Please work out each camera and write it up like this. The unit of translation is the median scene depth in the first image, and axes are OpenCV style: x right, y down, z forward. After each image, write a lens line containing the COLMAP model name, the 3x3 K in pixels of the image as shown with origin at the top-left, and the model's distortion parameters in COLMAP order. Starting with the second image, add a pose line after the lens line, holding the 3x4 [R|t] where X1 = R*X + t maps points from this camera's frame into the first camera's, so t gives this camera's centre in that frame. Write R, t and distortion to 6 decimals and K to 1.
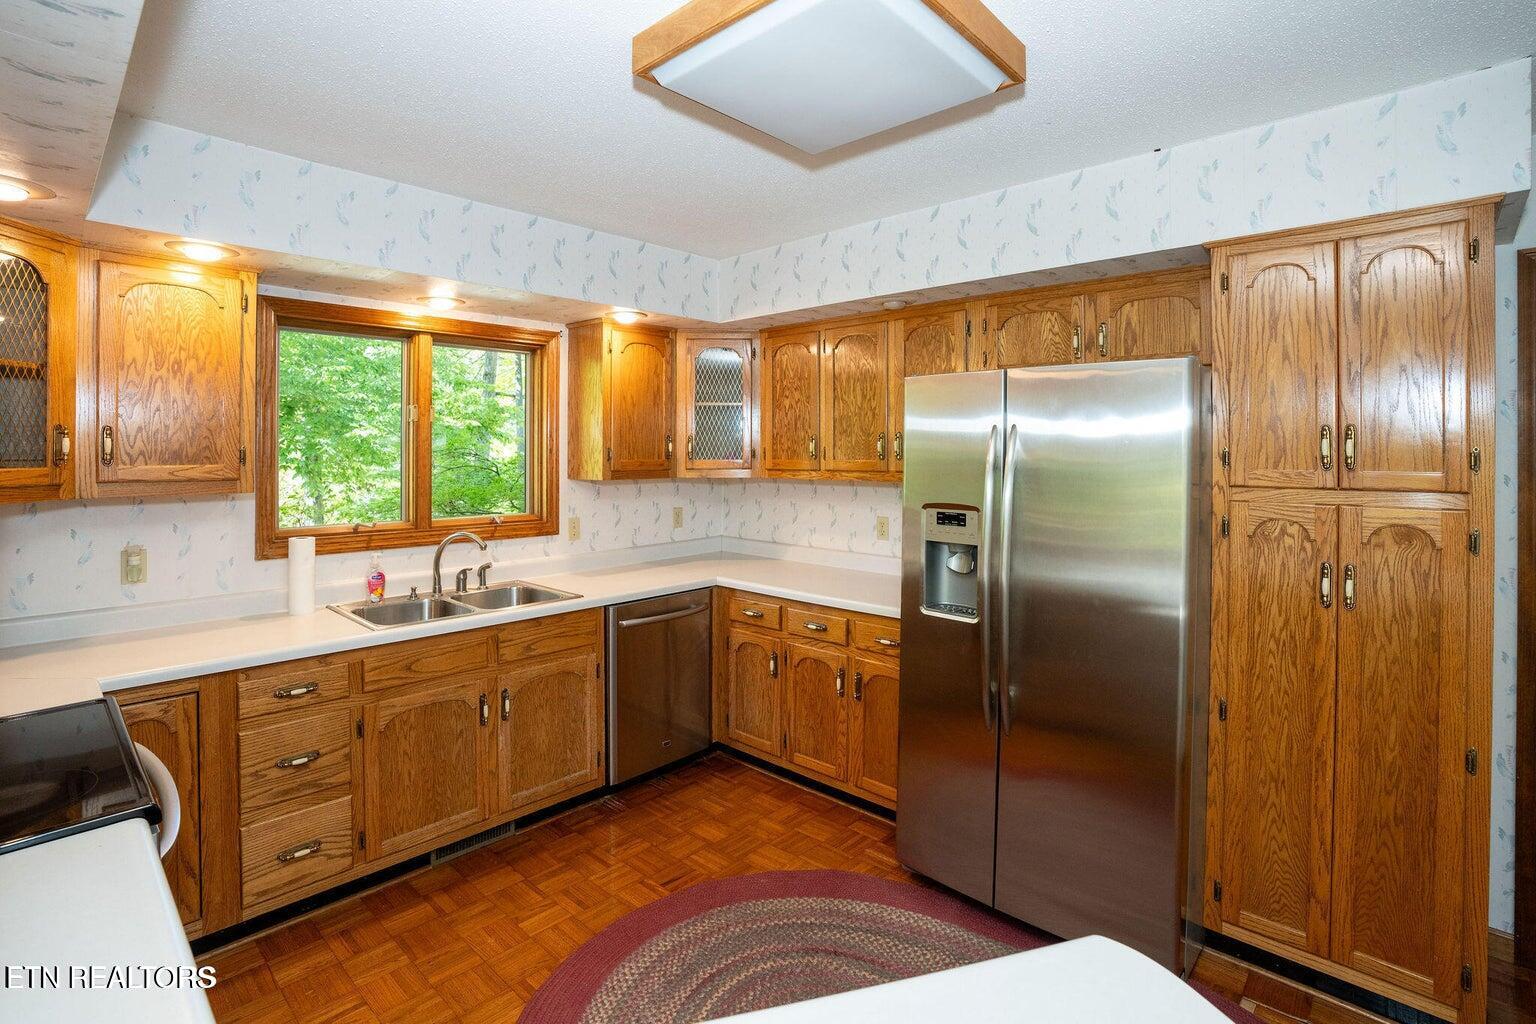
lens RADIAL K [[727.6, 0, 768.3], [0, 727.6, 449.3], [0, 0, 1]] dist [-0.070031, 0.026878]
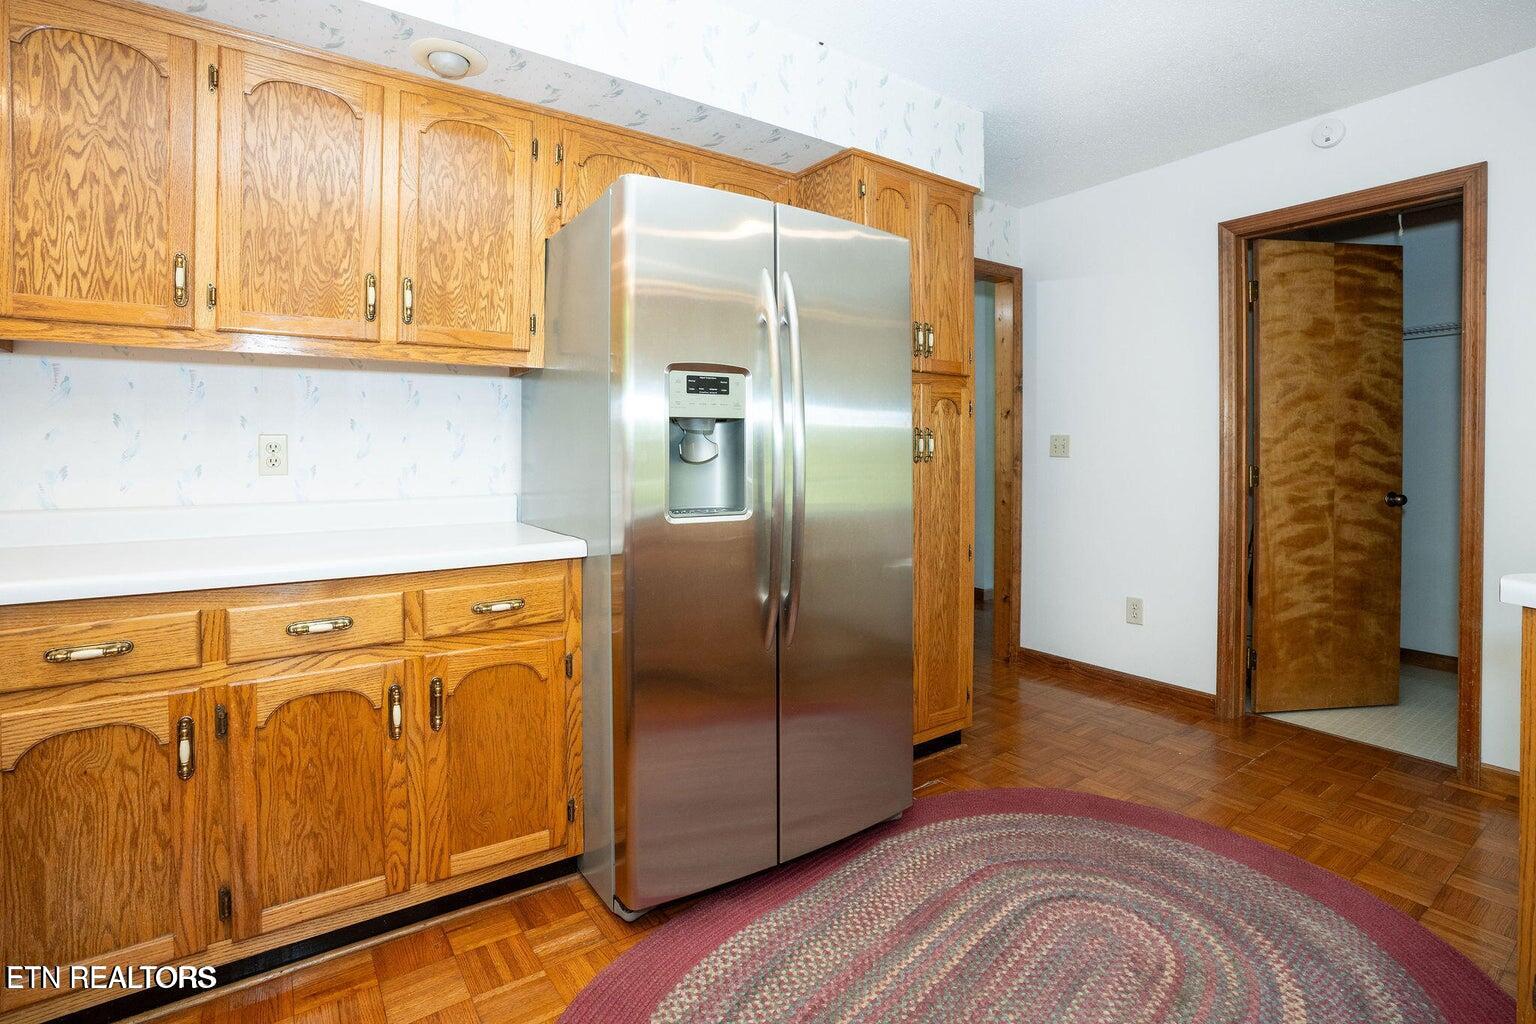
lens RADIAL K [[727.6, 0, 768.3], [0, 727.6, 449.3], [0, 0, 1]] dist [-0.070031, 0.026878]
pose [[0.210704, 0.002264, 0.977547, -0.408529], [-0.001838, 0.999996, -0.001920, 0.146125], [-0.977548, -0.001392, 0.210708, 0.705410]]
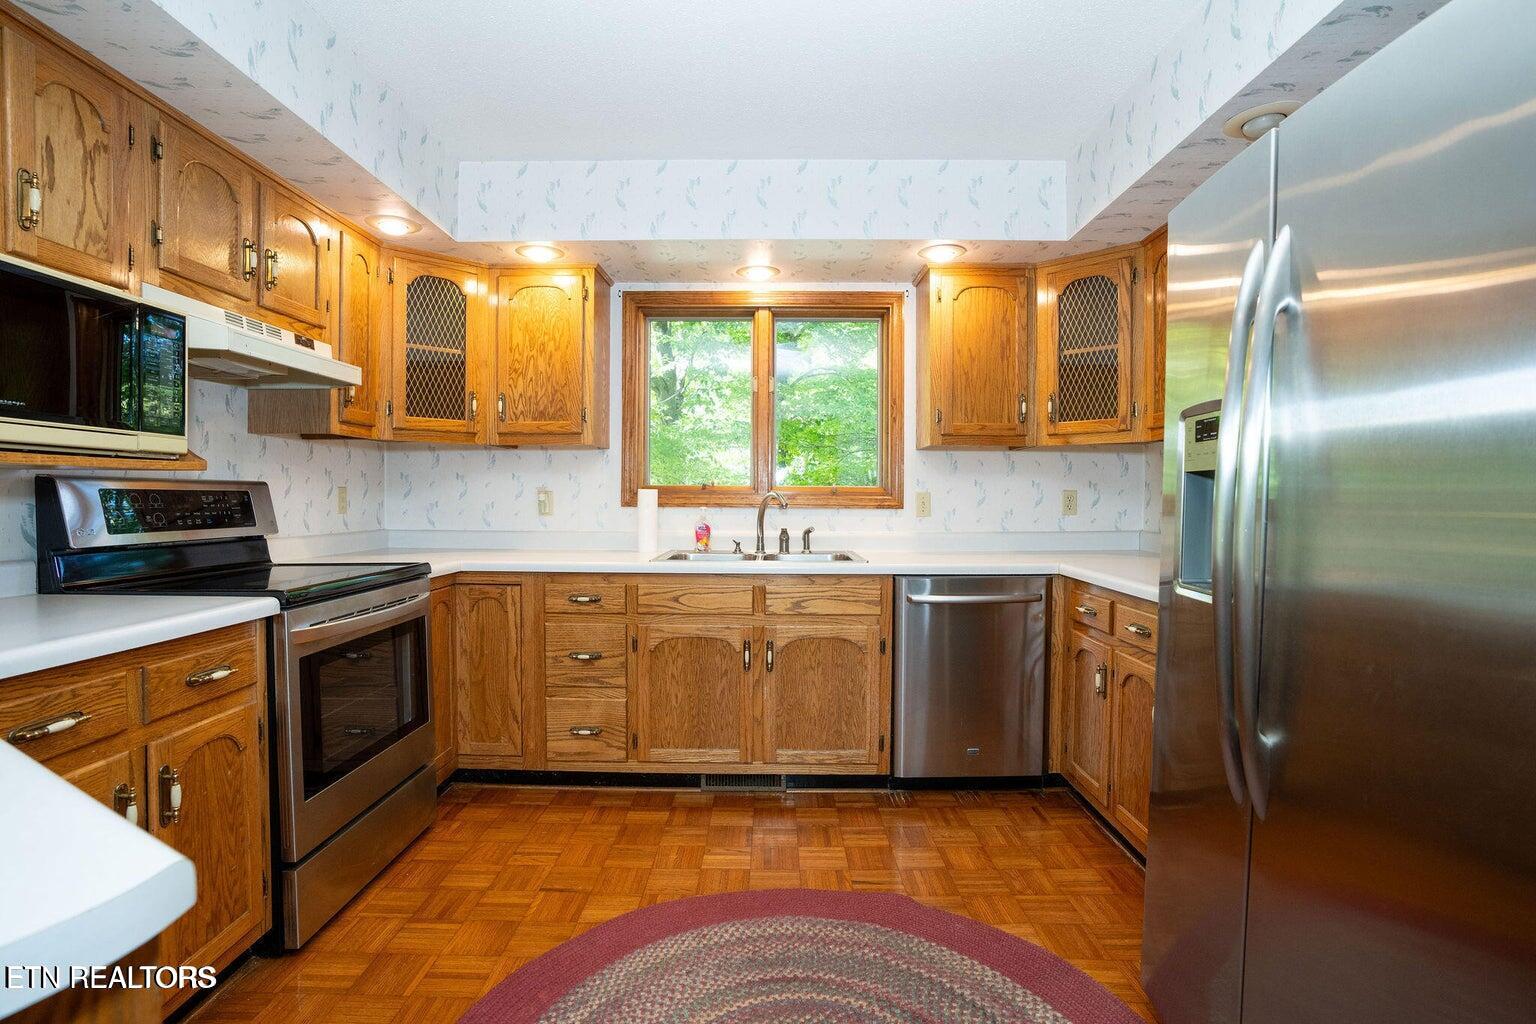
lens RADIAL K [[734.8, 0, 764.4], [0, 734.8, 505.2], [0, 0, 1]] dist [-0.067879, 0.028040]
pose [[0.681371, 0.013758, -0.731809, 0.387719], [0.000479, 0.999815, 0.019242, 0.131092], [0.731938, -0.013461, 0.681238, 0.309977]]
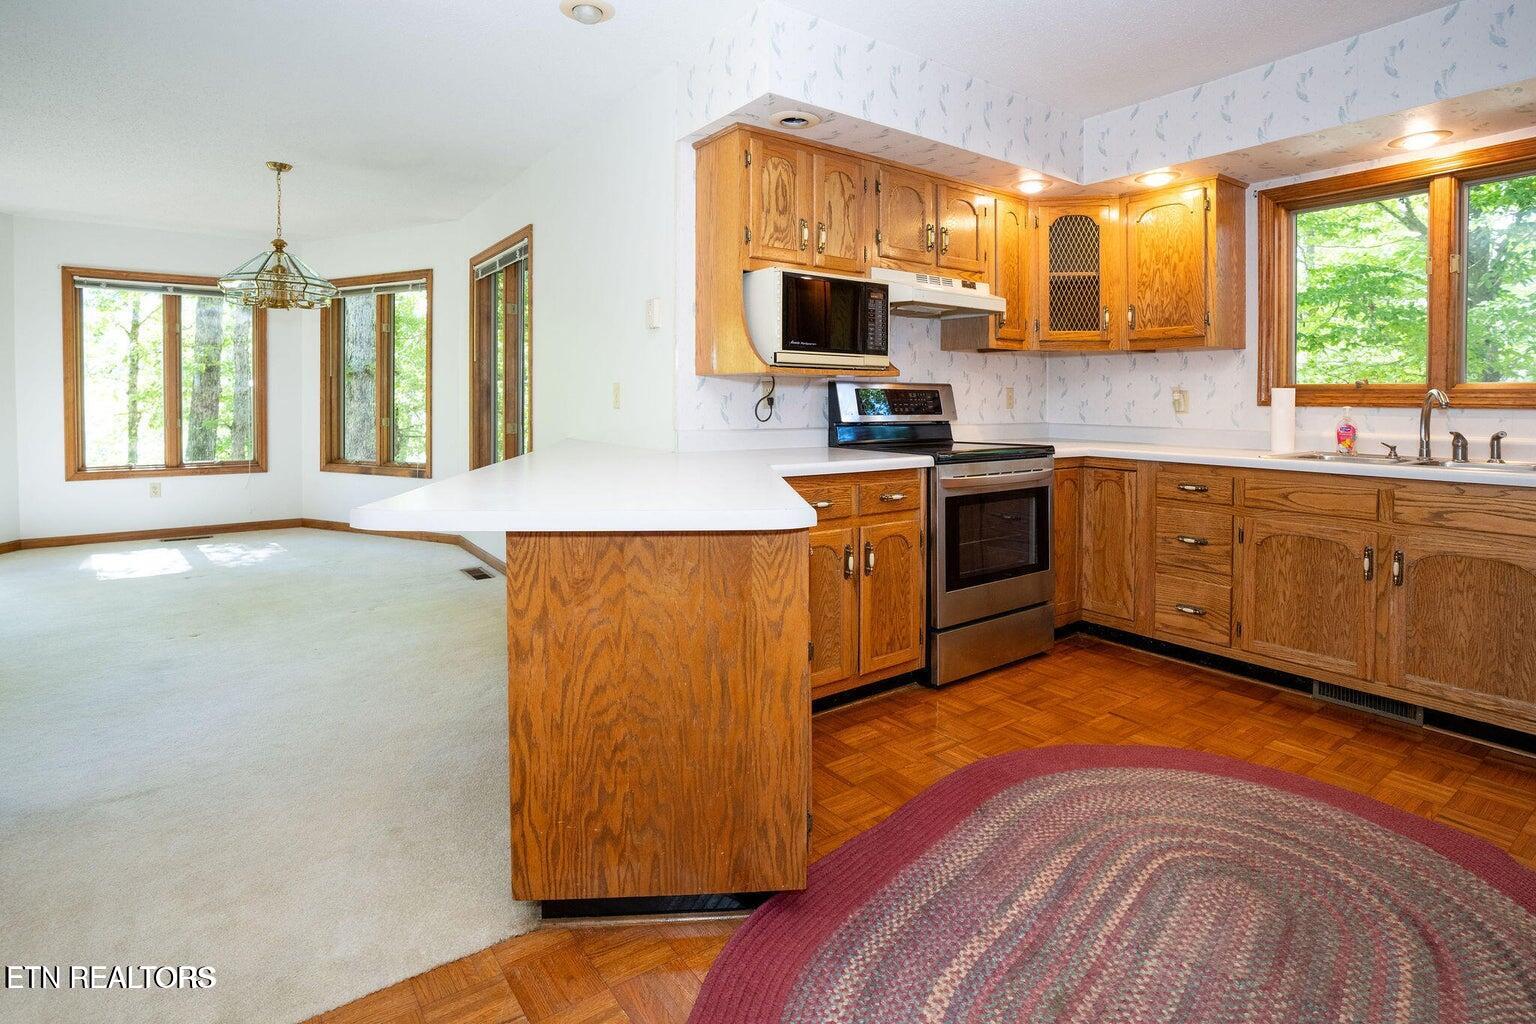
lens RADIAL K [[761.8, 0, 769.5], [0, 761.8, 400.4], [0, 0, 1]] dist [-0.073469, 0.025094]
pose [[-0.179839, 0.002935, -0.983692, 0.716441], [0.001225, 0.999995, 0.002760, 0.144555], [0.983695, -0.000709, -0.179841, 0.392614]]
